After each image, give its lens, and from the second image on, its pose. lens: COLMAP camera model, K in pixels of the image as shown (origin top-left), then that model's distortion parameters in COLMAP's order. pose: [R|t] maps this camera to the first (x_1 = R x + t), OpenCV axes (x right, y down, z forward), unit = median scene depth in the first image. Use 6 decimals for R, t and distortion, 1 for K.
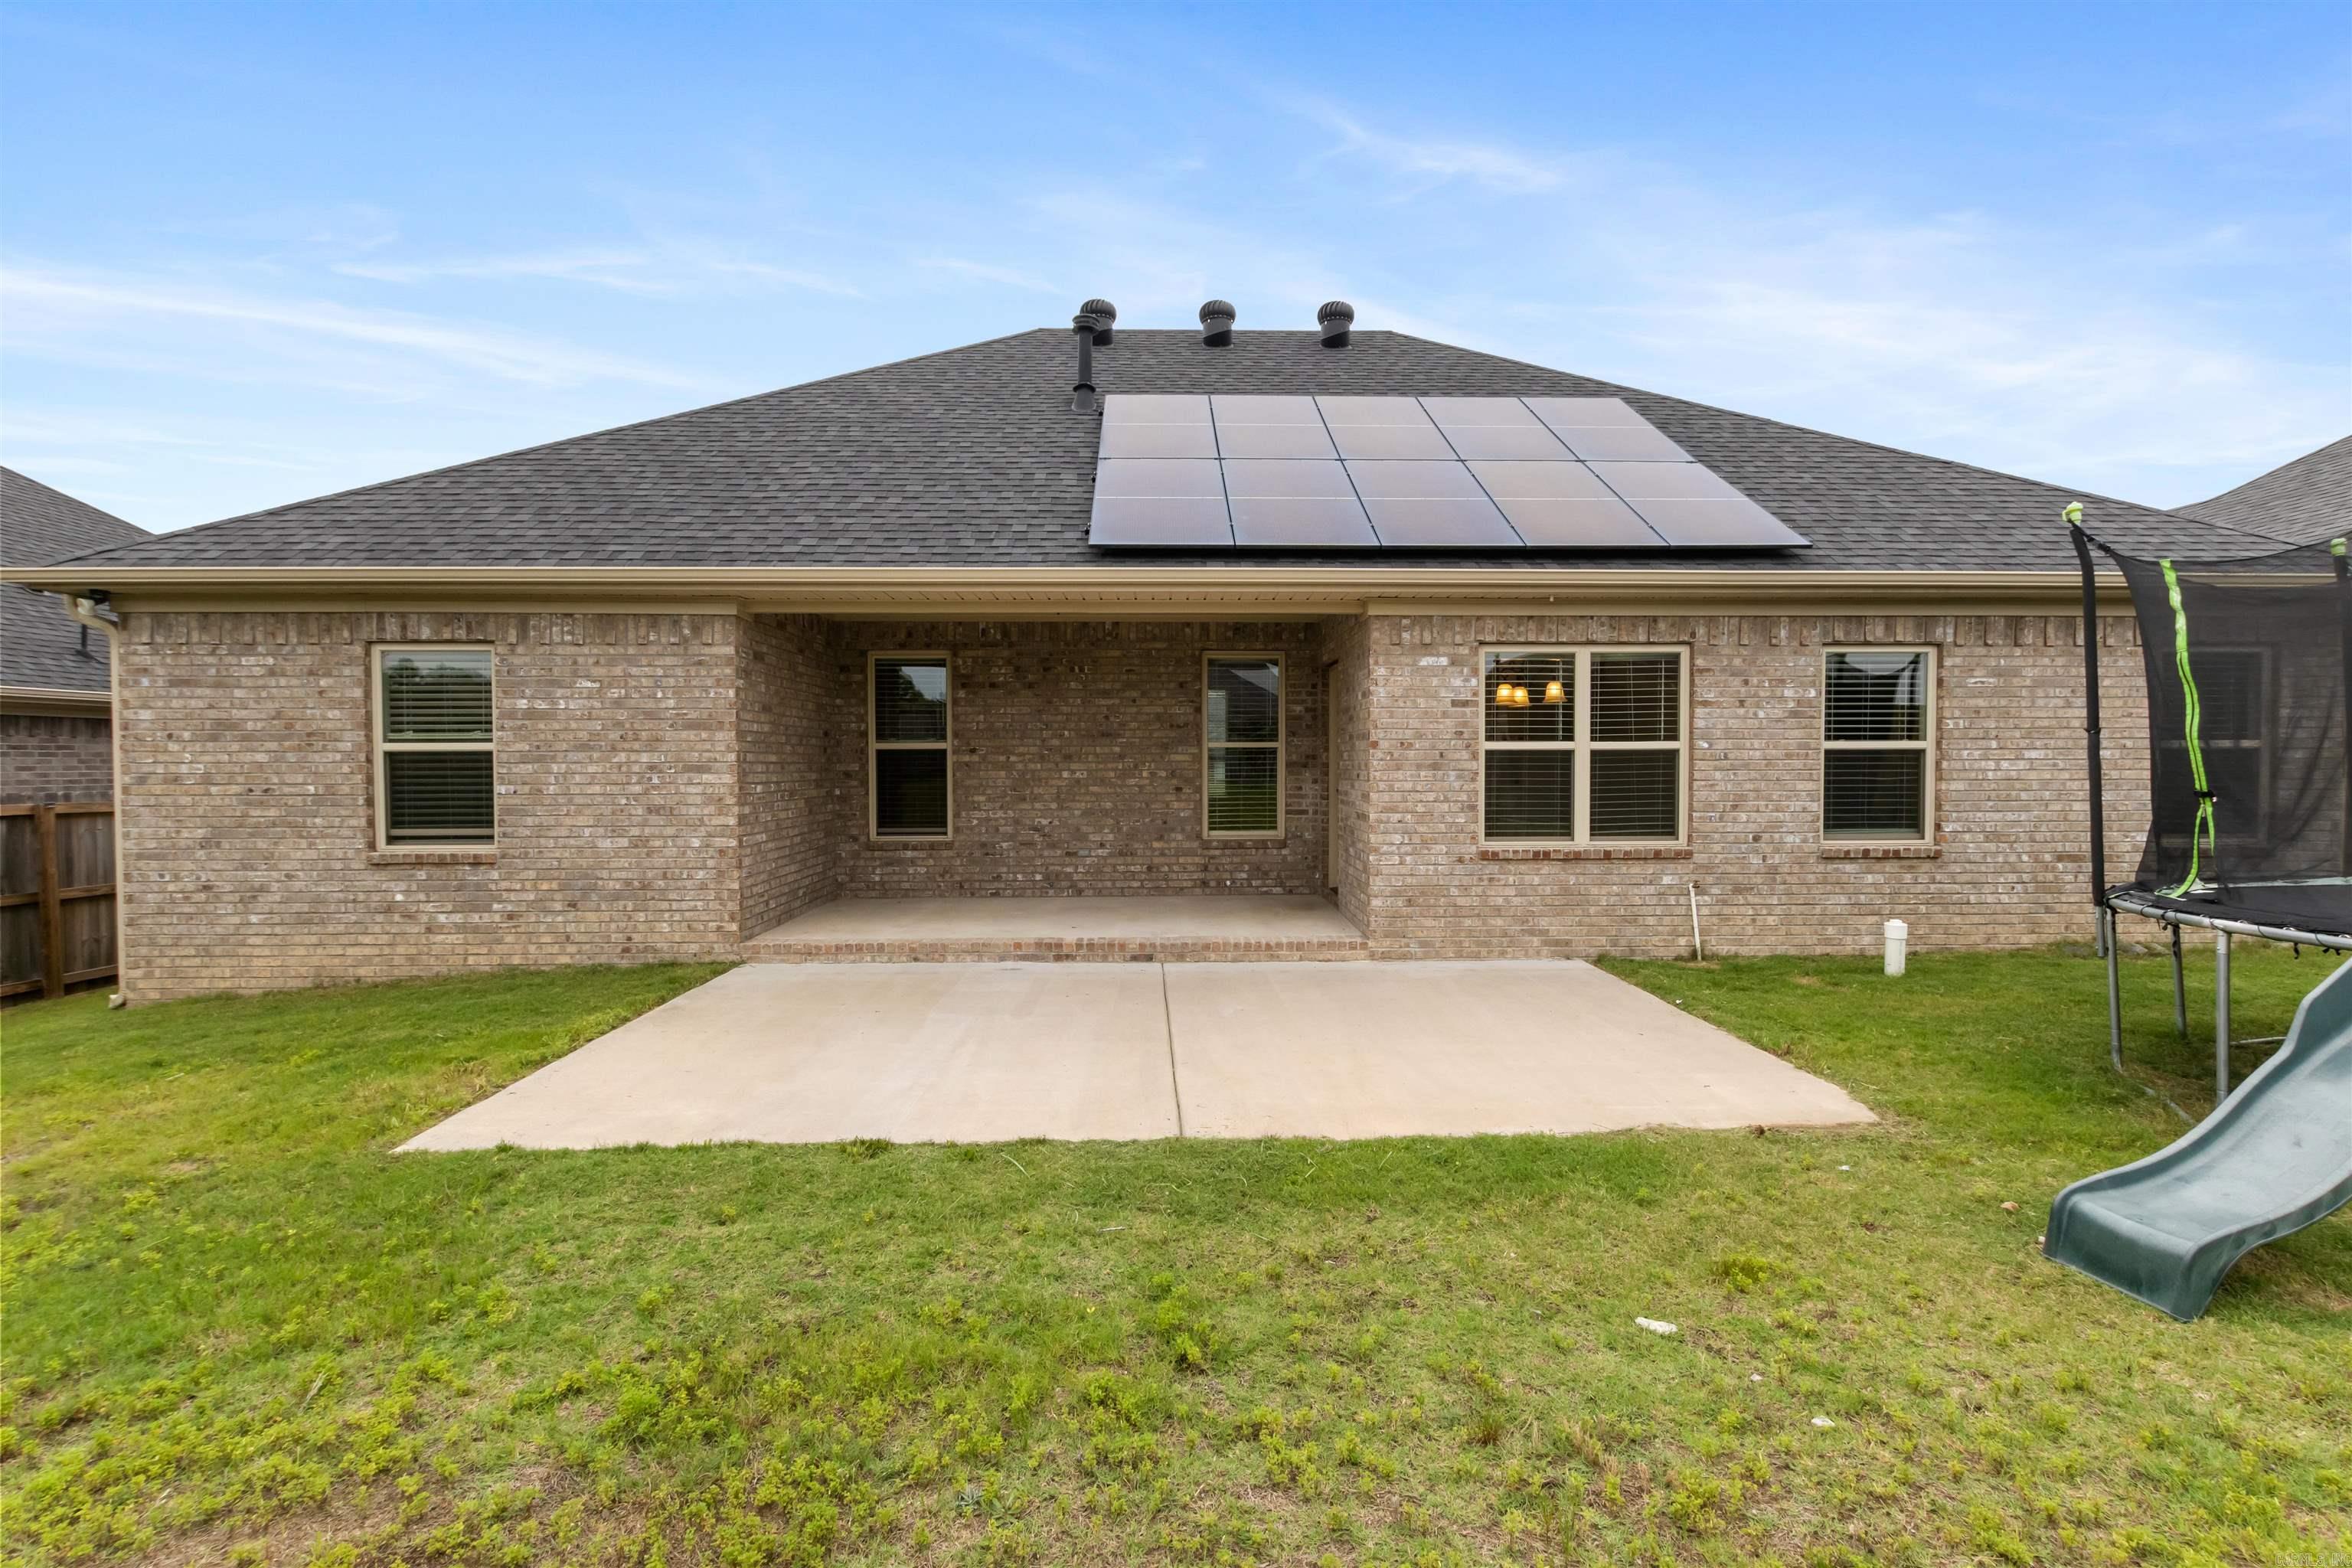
lens RADIAL K [[1091.4, 0, 1172.7], [0, 1091.4, 754.5], [0, 0, 1]] dist [0.001825, -0.001130]
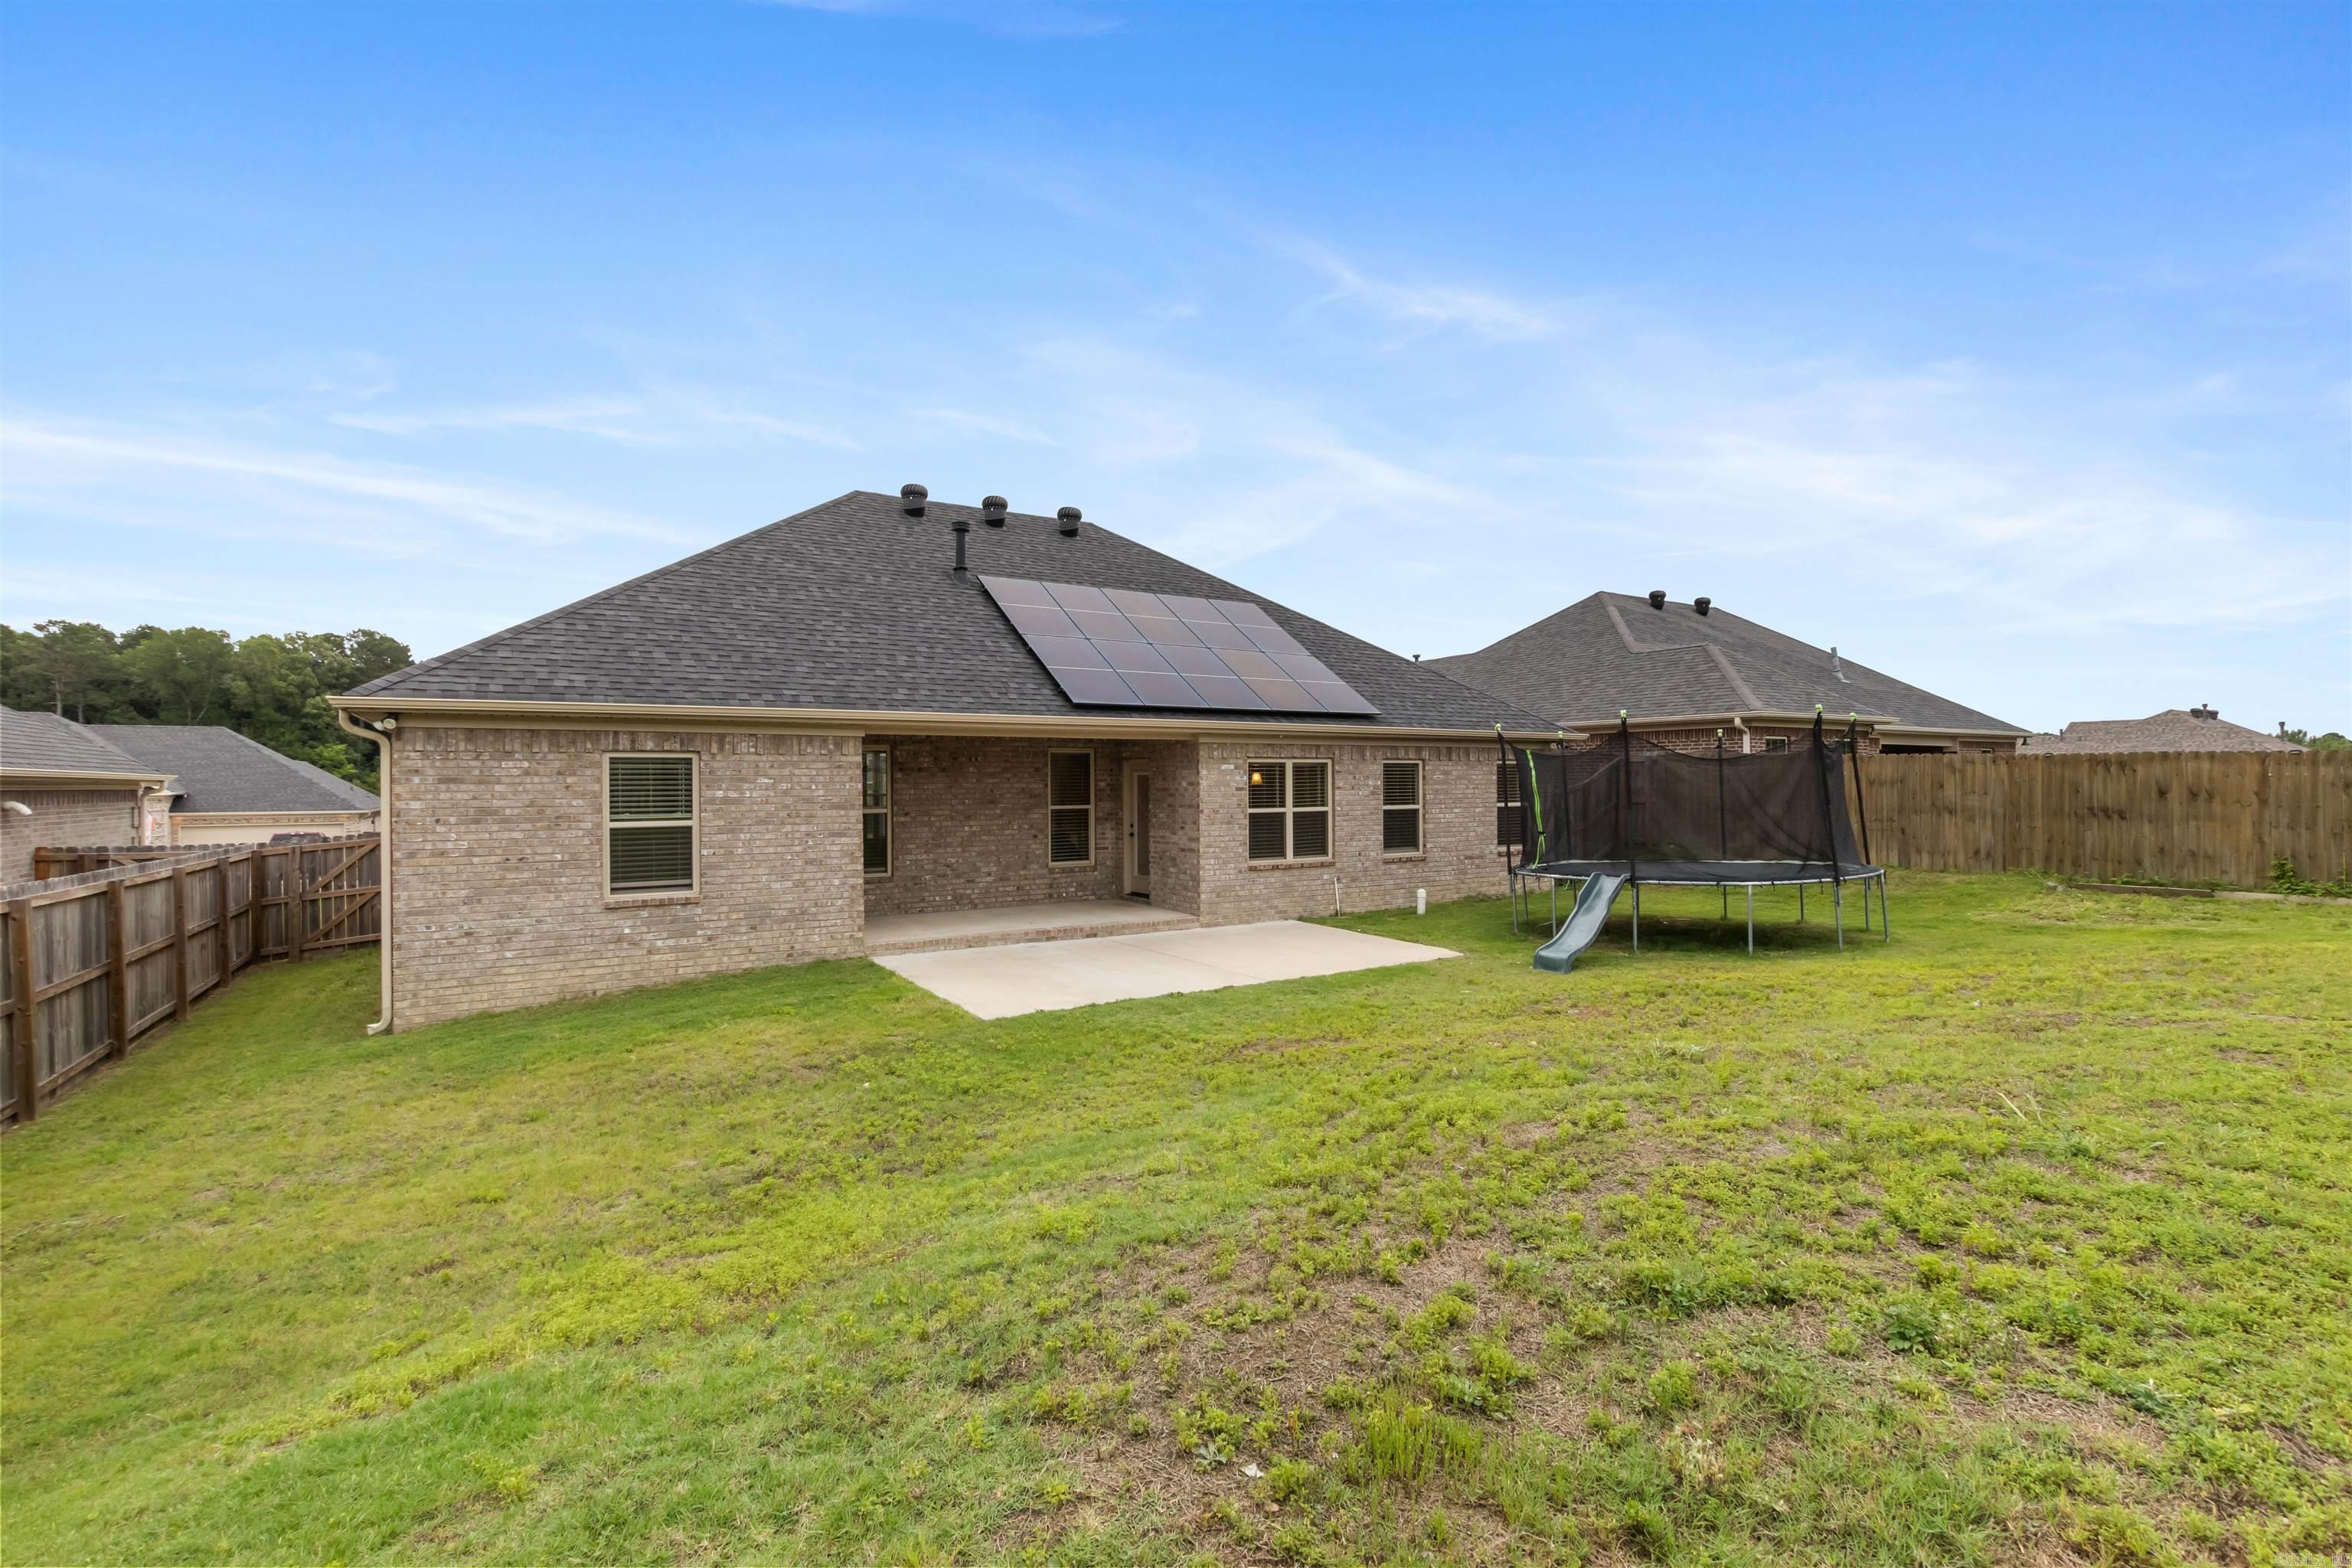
lens RADIAL K [[1091.4, 0, 1172.7], [0, 1091.4, 754.5], [0, 0, 1]] dist [0.001825, -0.001130]
pose [[0.858997, 0.010133, 0.511881, -0.825516], [0.001887, 0.999735, -0.022957, -0.064693], [-0.511977, 0.020686, 0.858750, -0.587618]]
